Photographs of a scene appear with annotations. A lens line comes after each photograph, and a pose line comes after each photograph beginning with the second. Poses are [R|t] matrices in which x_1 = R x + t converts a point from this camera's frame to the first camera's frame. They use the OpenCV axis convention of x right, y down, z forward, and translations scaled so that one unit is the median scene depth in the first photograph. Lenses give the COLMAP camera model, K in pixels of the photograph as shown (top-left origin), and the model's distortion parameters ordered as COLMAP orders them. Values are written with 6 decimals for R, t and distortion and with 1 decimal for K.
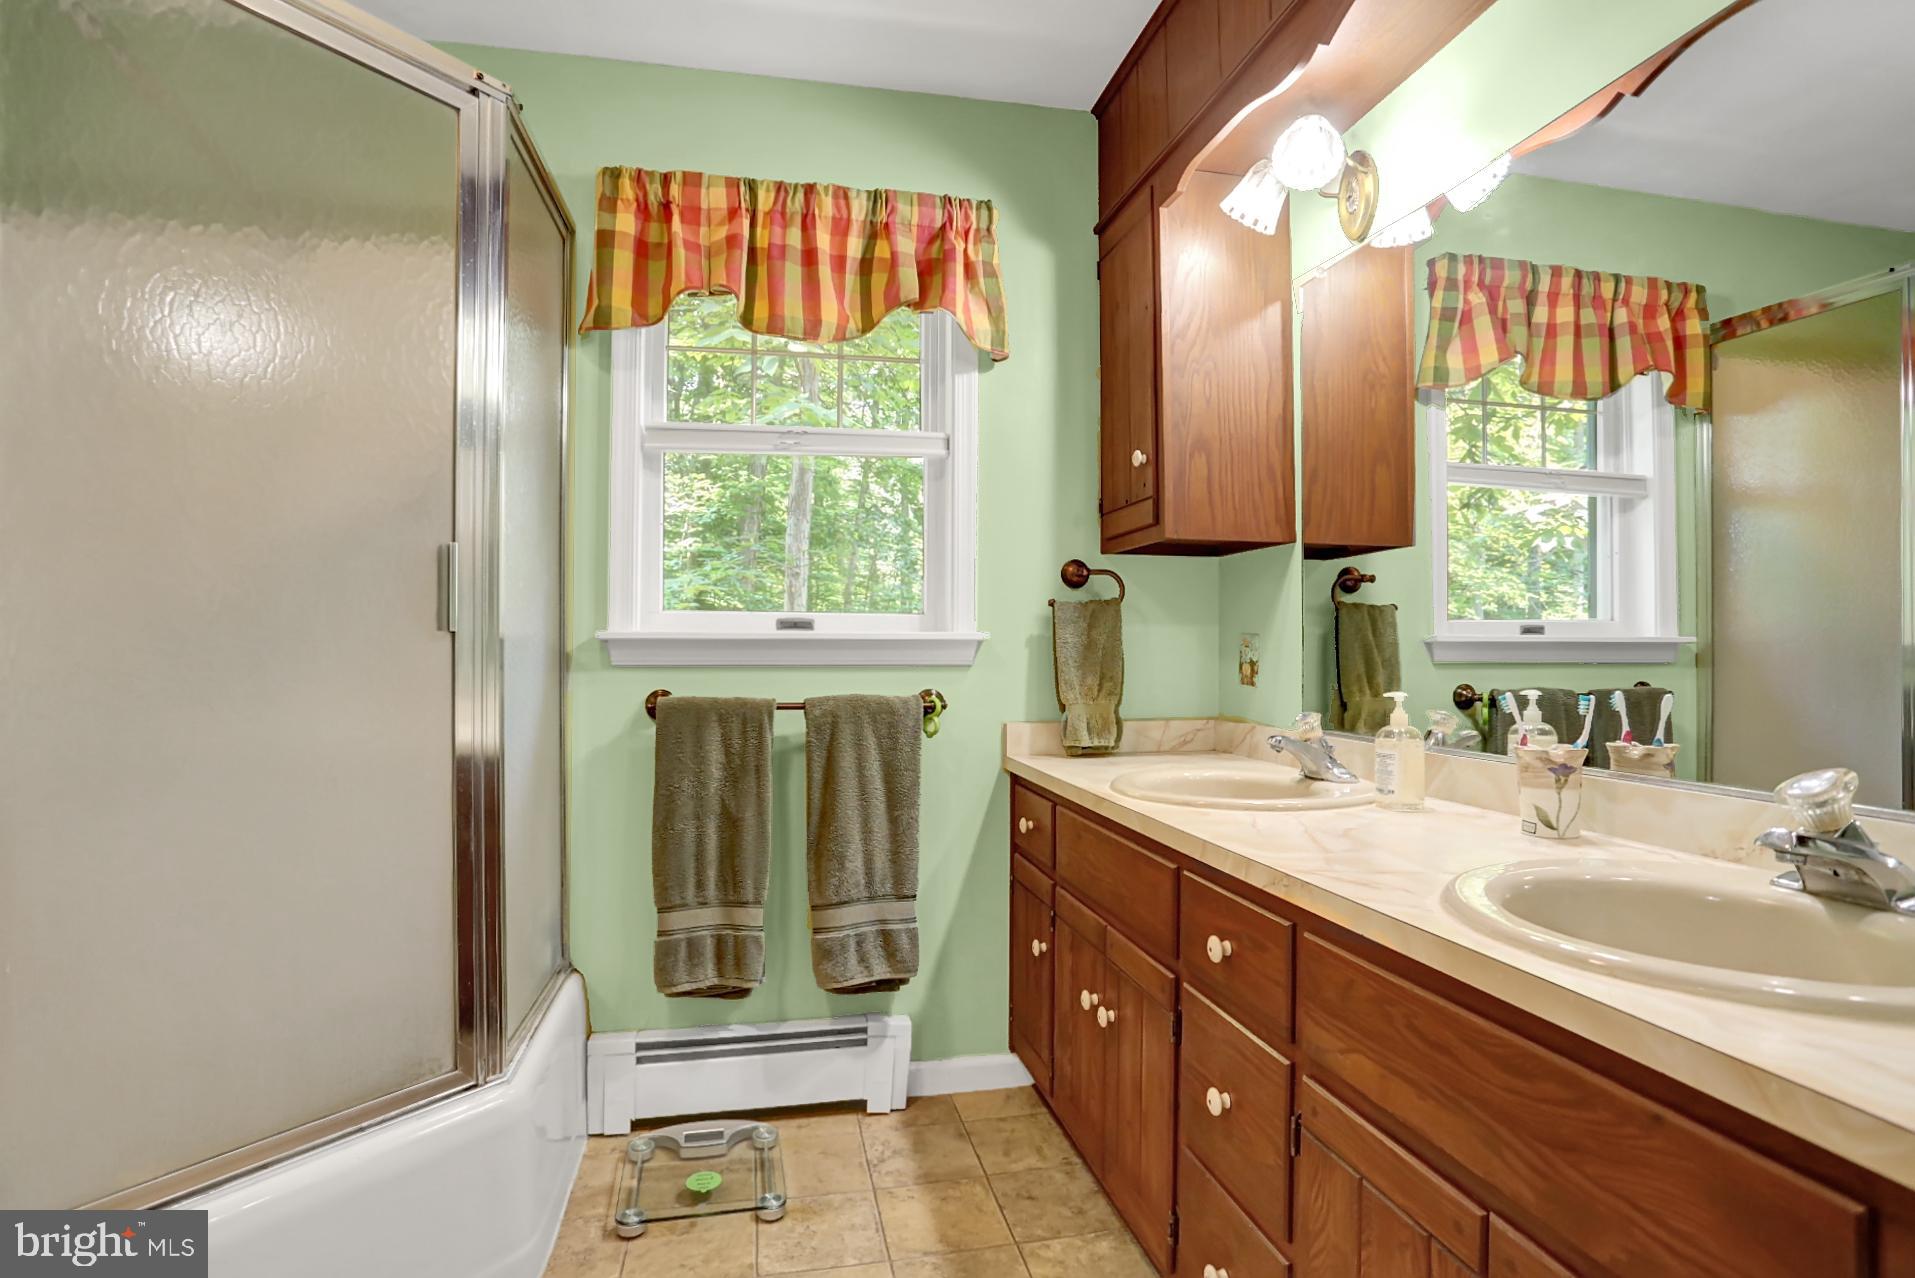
lens RADIAL K [[971.2, 0, 957.5], [0, 971.2, 639.0], [0, 0, 1]] dist [-0.078964, 0.052346]
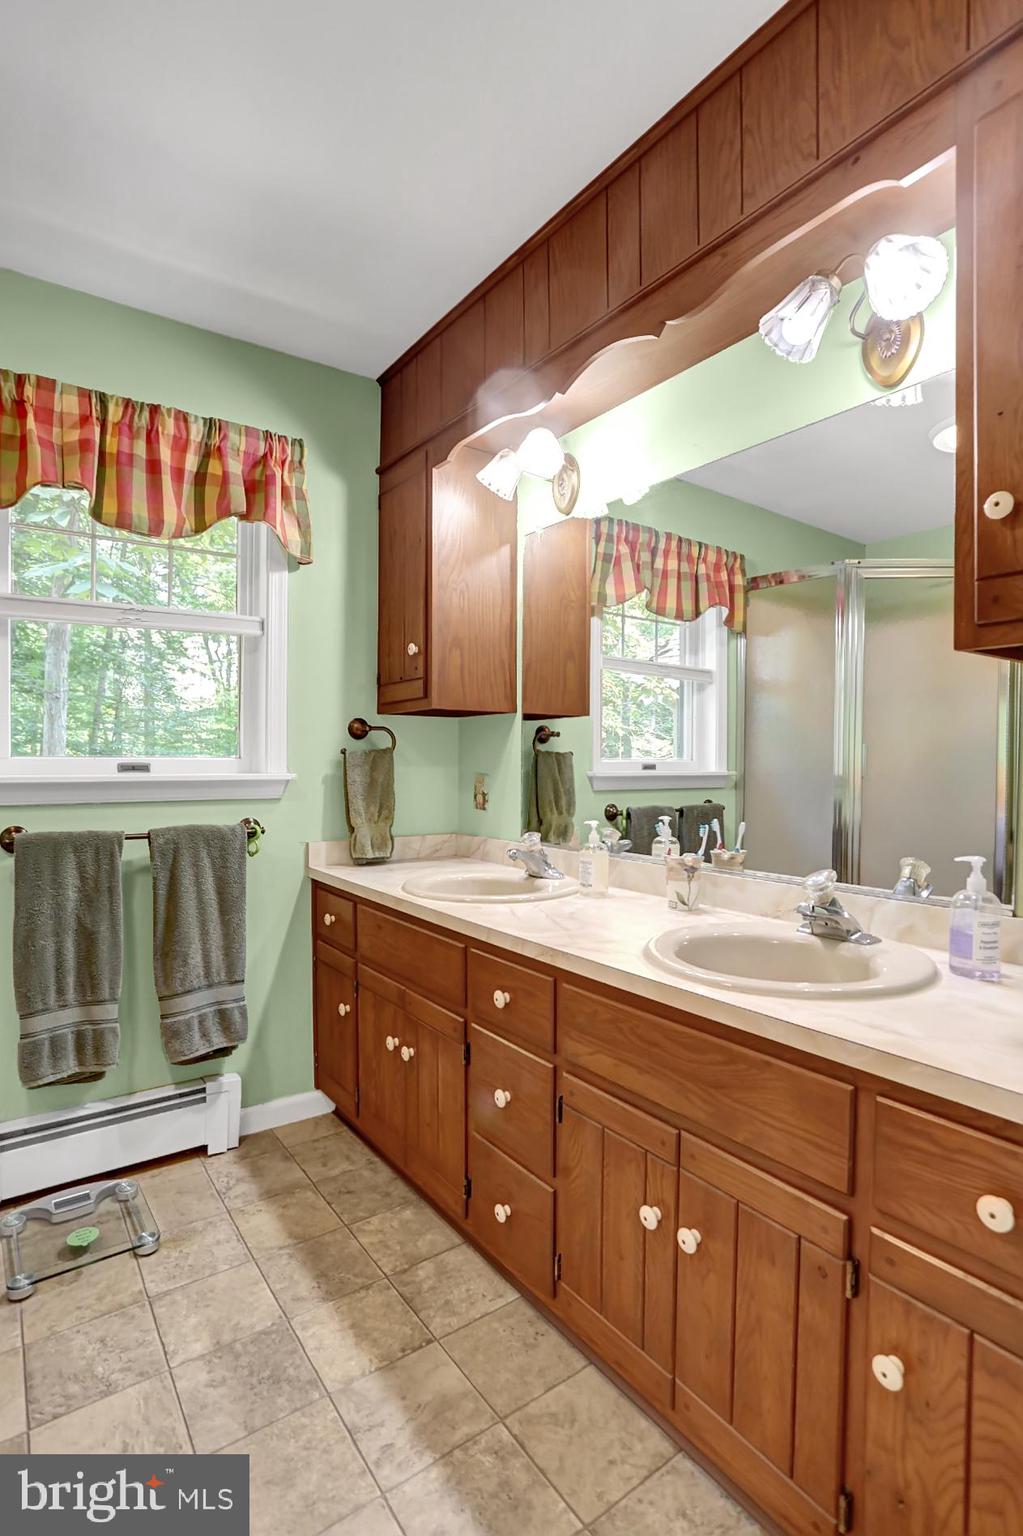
lens RADIAL K [[777.9, 0, 511.5], [0, 777.9, 768.0], [0, 0, 1]] dist [-0.061967, 0.043160]
pose [[0.916223, -0.000565, 0.400667, -0.130243], [-0.009964, 0.999658, 0.024194, -0.046409], [-0.400544, -0.026160, 0.915904, -0.078078]]
